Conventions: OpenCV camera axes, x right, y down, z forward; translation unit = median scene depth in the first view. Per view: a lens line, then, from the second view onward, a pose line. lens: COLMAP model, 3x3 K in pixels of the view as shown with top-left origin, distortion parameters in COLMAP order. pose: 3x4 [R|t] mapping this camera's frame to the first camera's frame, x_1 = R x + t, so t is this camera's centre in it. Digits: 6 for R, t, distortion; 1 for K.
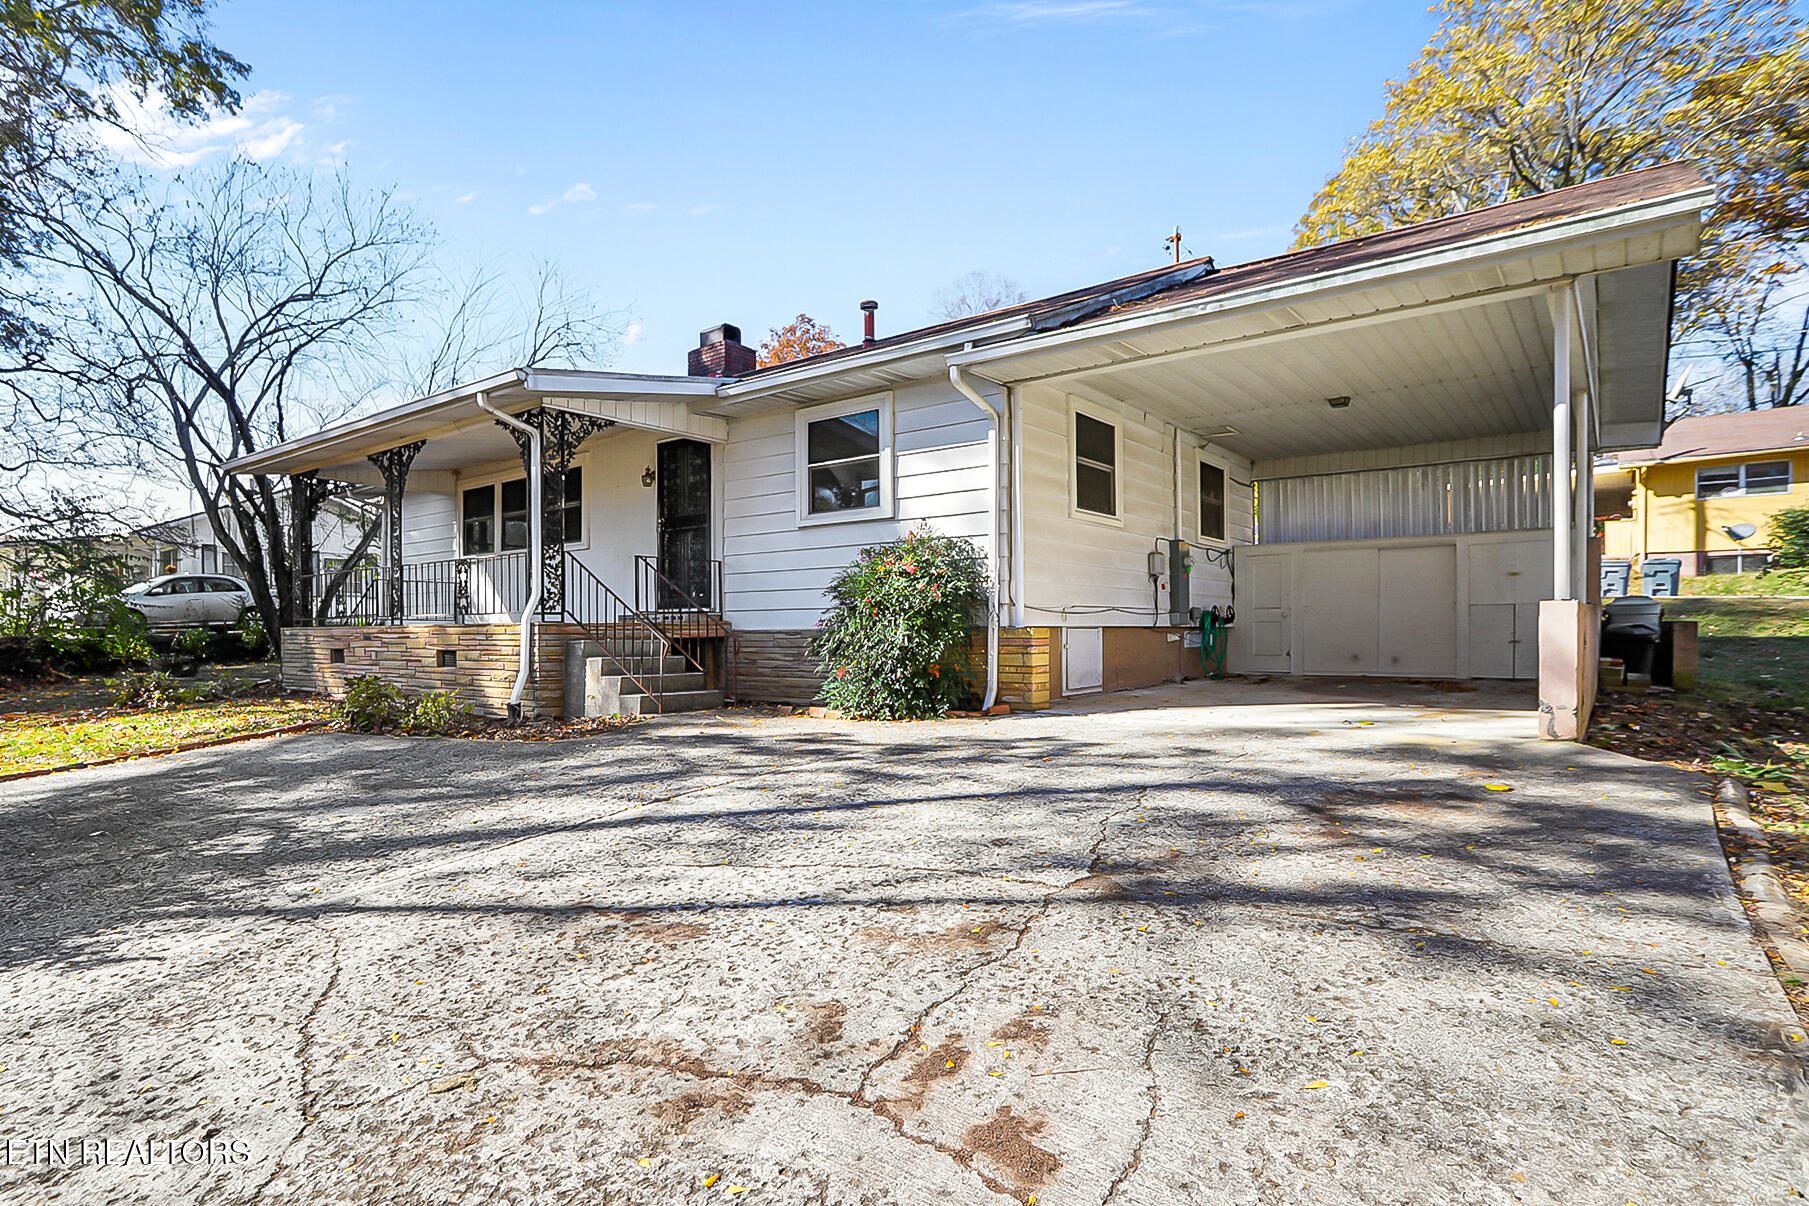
lens RADIAL K [[908.6, 0, 904.5], [0, 908.6, 603.0], [0, 0, 1]] dist [-0.000931, 0.000000]
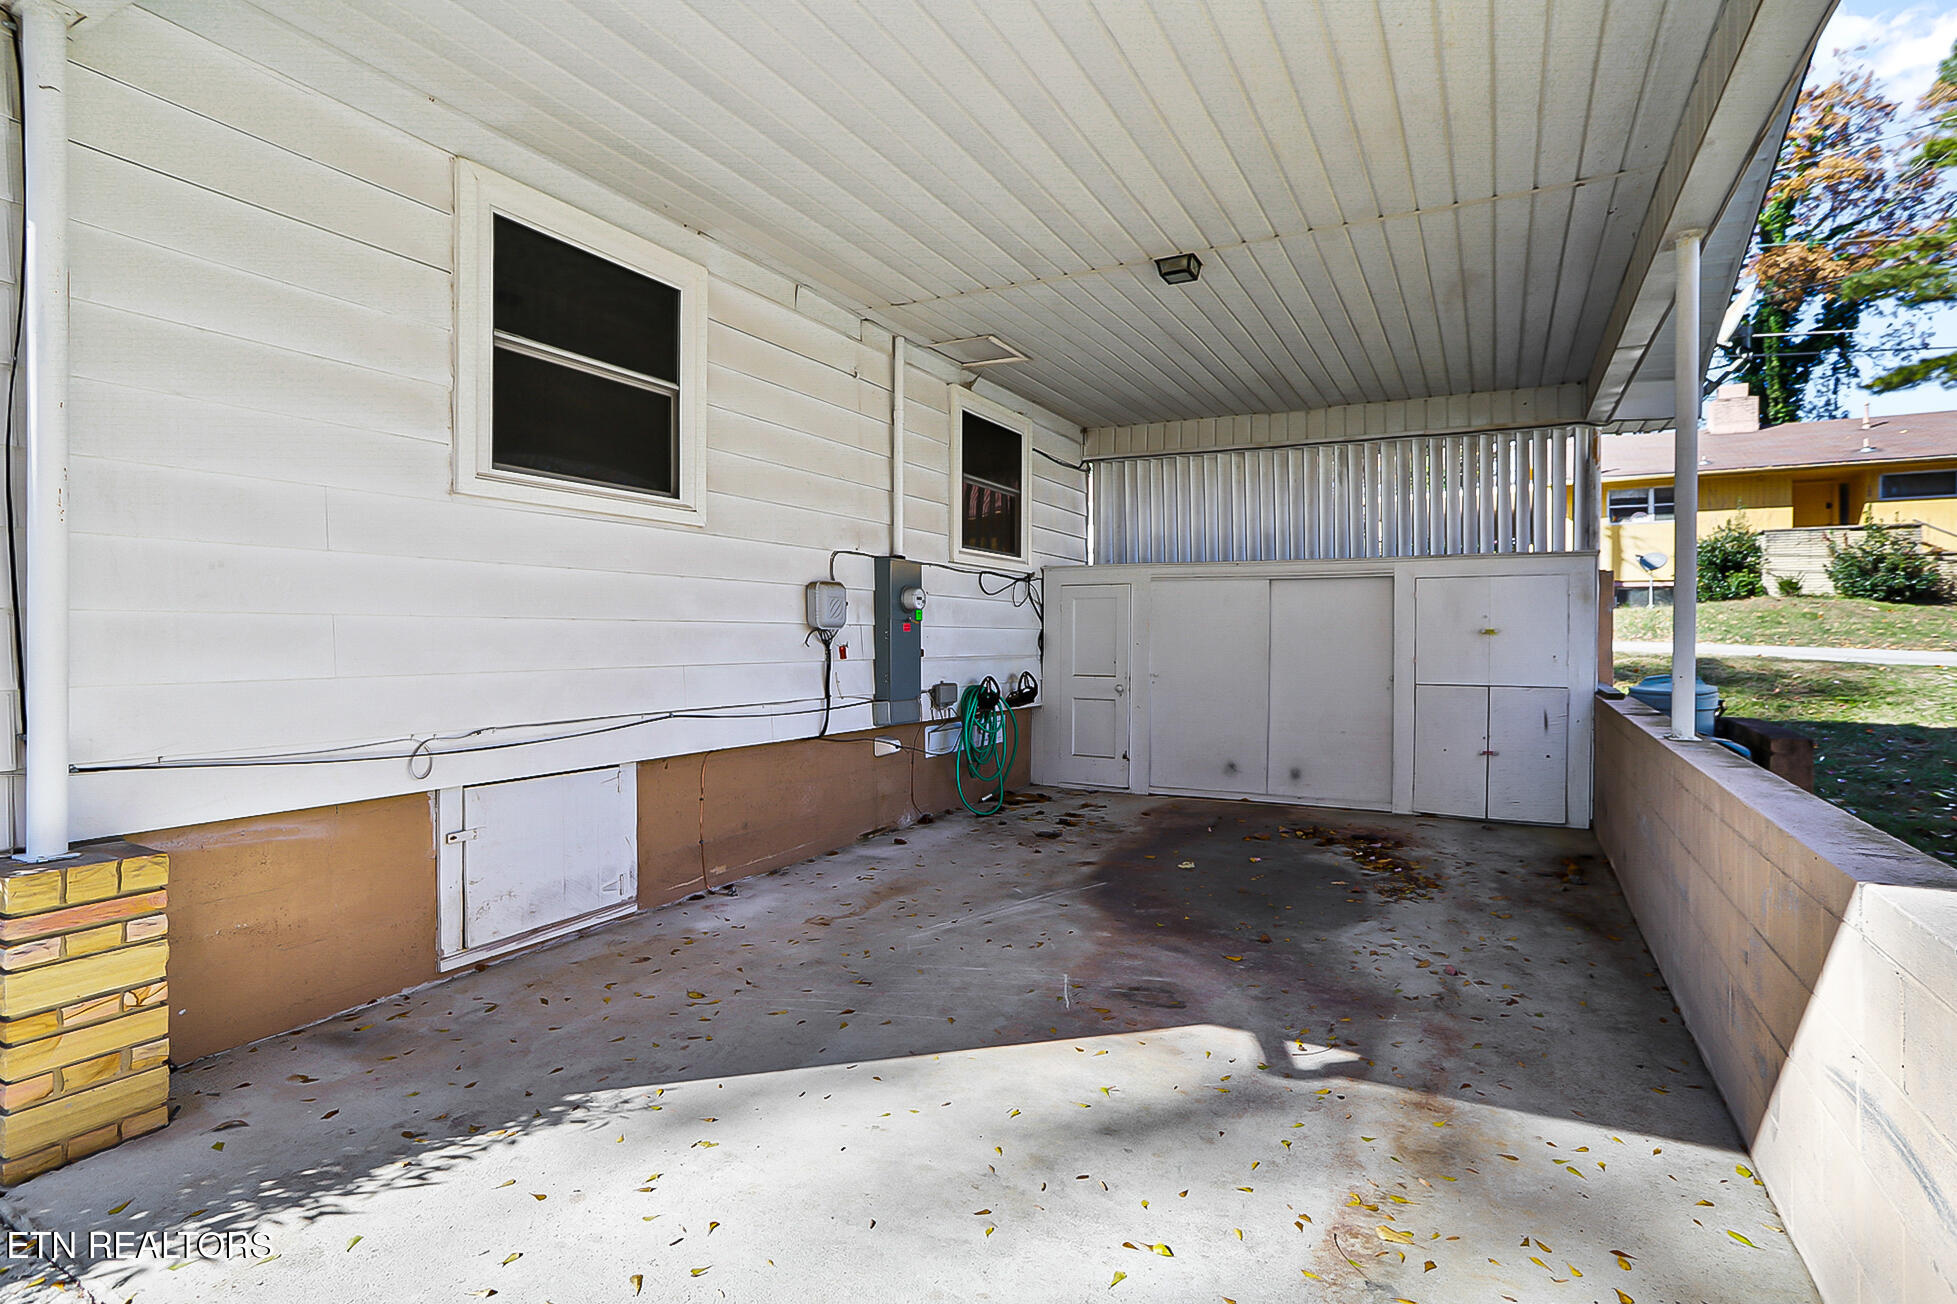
lens RADIAL K [[982.7, 0, 993.2], [0, 982.7, 628.1], [0, 0, 1]] dist [-0.051817, 0.000028]
pose [[0.983807, 0.012570, 0.178792, 0.236449], [-0.015271, 0.999789, 0.013734, -0.034677], [-0.178582, -0.016242, 0.983791, 0.414396]]
